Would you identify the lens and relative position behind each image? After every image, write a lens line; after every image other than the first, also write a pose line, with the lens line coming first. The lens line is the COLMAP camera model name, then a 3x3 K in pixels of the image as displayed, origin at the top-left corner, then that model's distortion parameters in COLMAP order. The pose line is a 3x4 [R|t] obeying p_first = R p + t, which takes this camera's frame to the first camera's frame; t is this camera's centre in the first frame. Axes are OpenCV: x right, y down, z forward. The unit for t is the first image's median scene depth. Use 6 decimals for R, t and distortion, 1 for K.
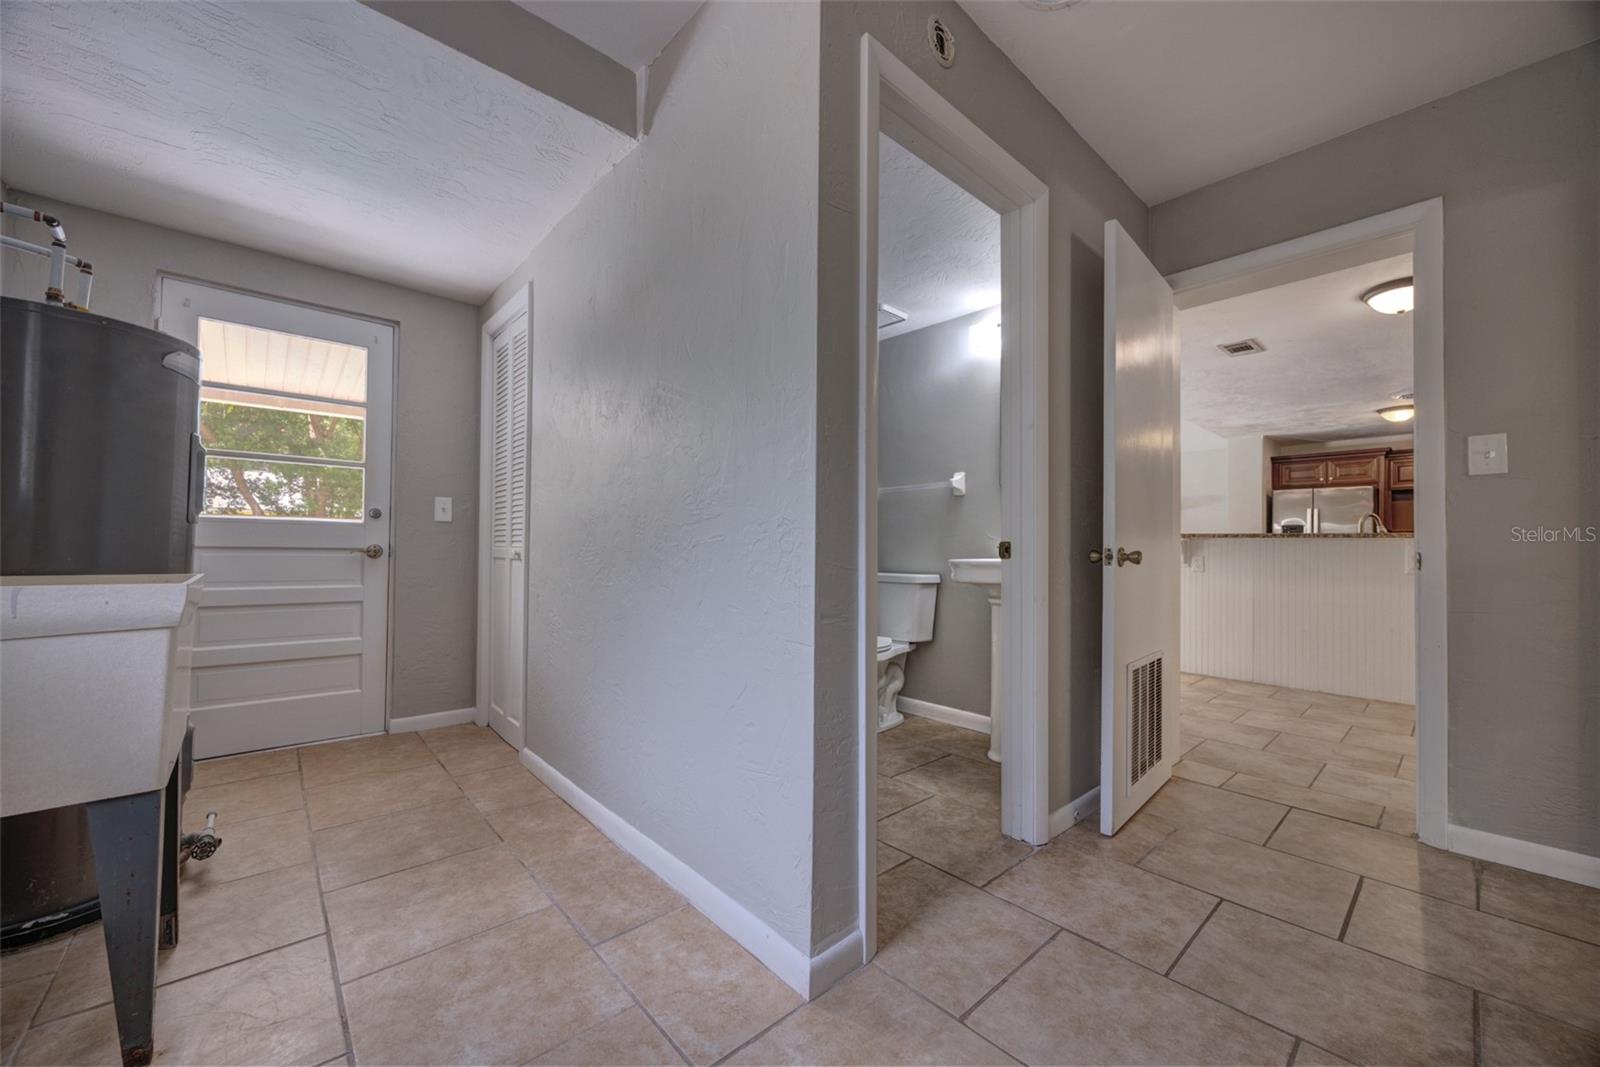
lens RADIAL K [[608.2, 0, 796.2], [0, 608.2, 538.9], [0, 0, 1]] dist [-0.001081, -0.000204]
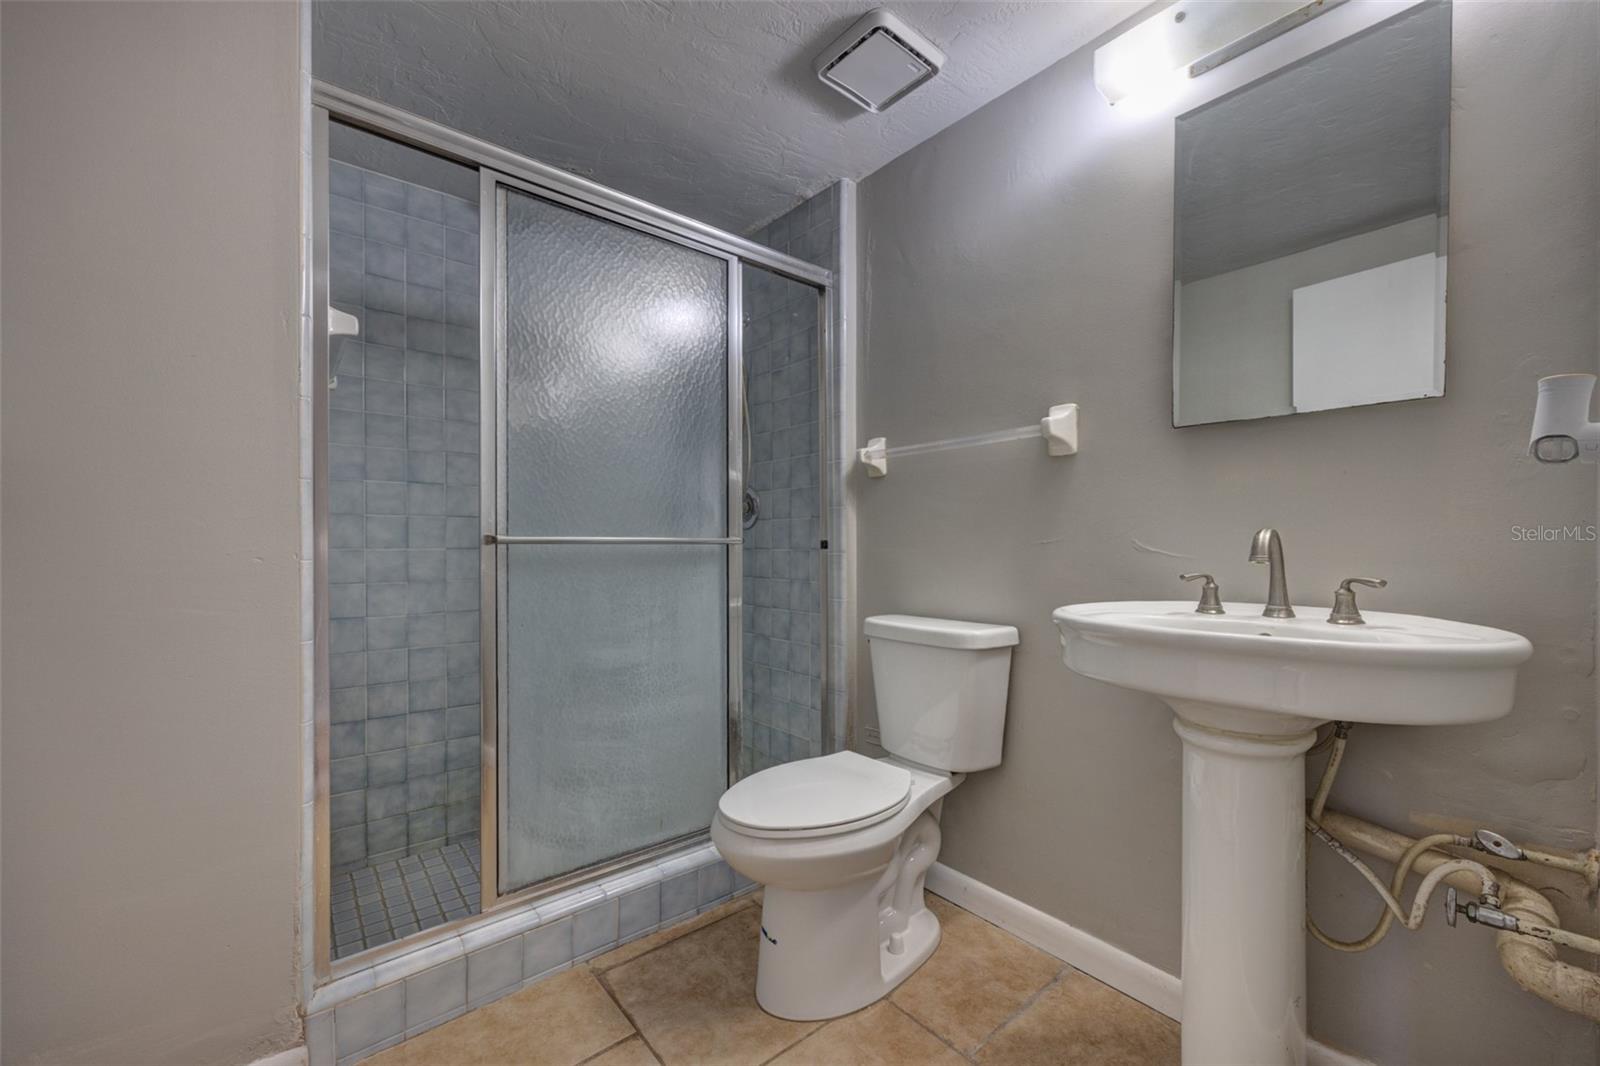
lens RADIAL K [[631.0, 0, 831.9], [0, 631.0, 532.6], [0, 0, 1]] dist [-0.001571, -0.000101]
pose [[0.999730, -0.023199, -0.001528, 0.097700], [0.023197, 0.999730, -0.001601, -0.012581], [0.001565, 0.001565, 0.999998, 0.497718]]
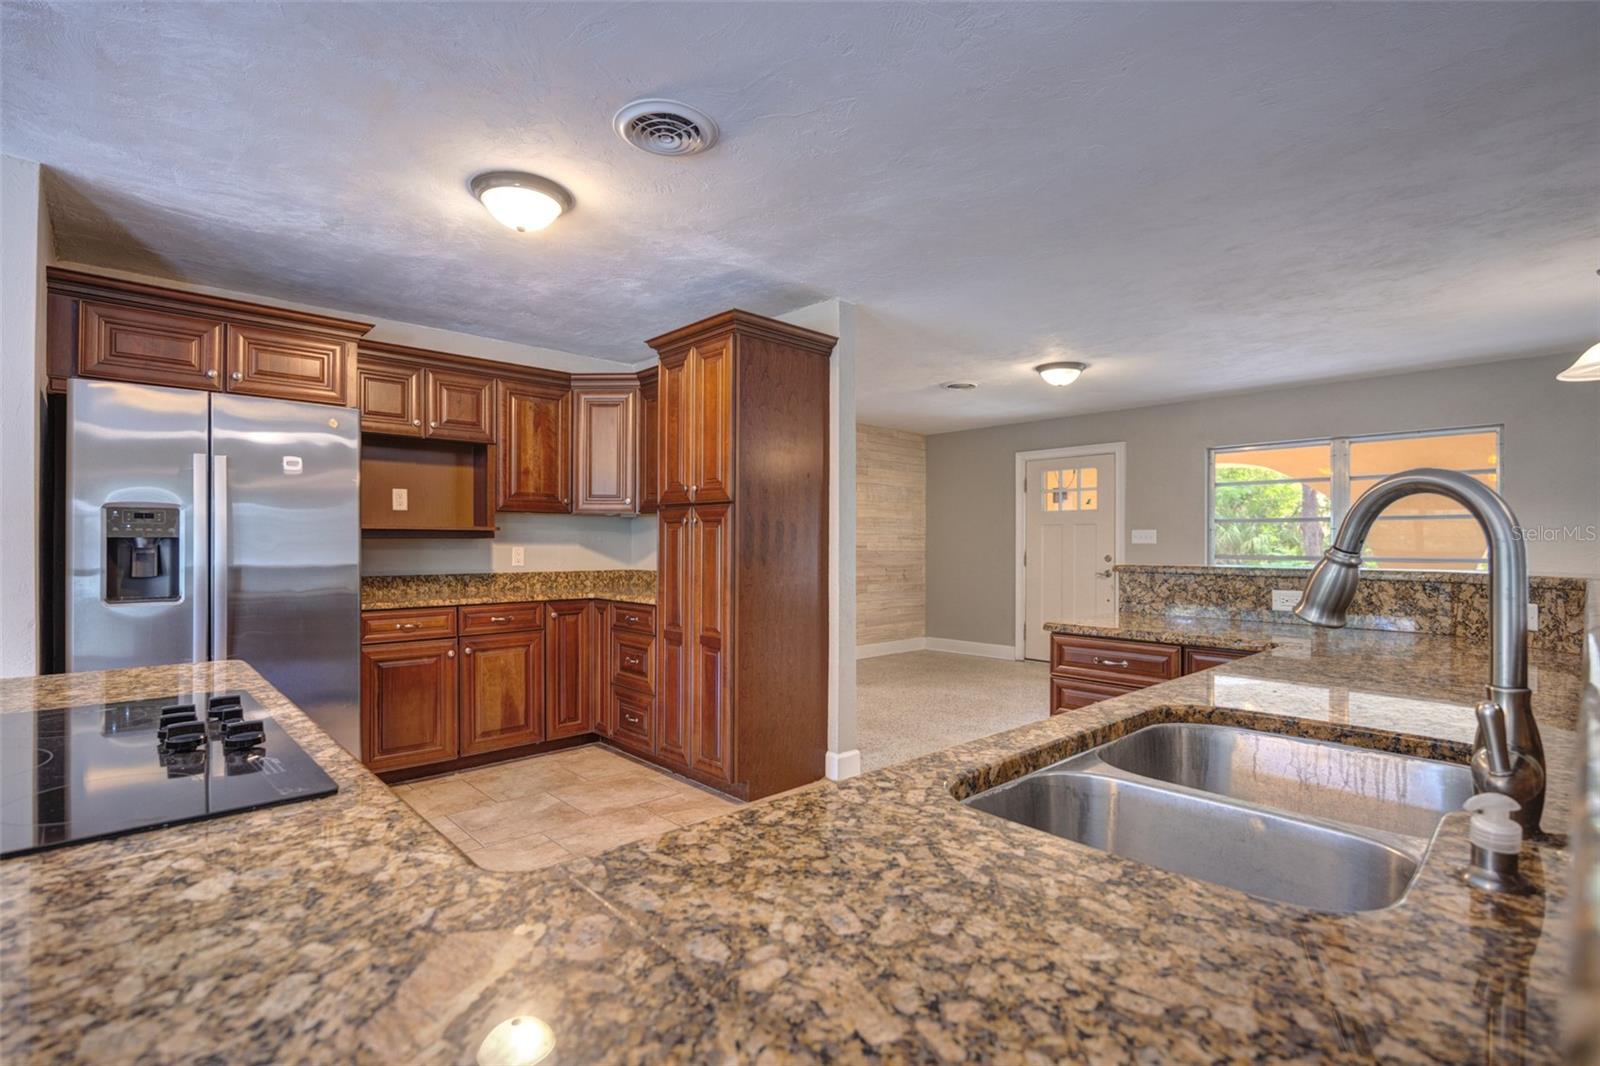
lens RADIAL K [[736.7, 0, 793.9], [0, 736.7, 543.9], [0, 0, 1]] dist [-0.018648, 0.001643]
pose [[-0.013453, -0.014696, 0.999801, 0.959295], [-0.018755, 0.999720, 0.014442, -0.029707], [-0.999734, -0.018557, -0.013725, 1.446829]]
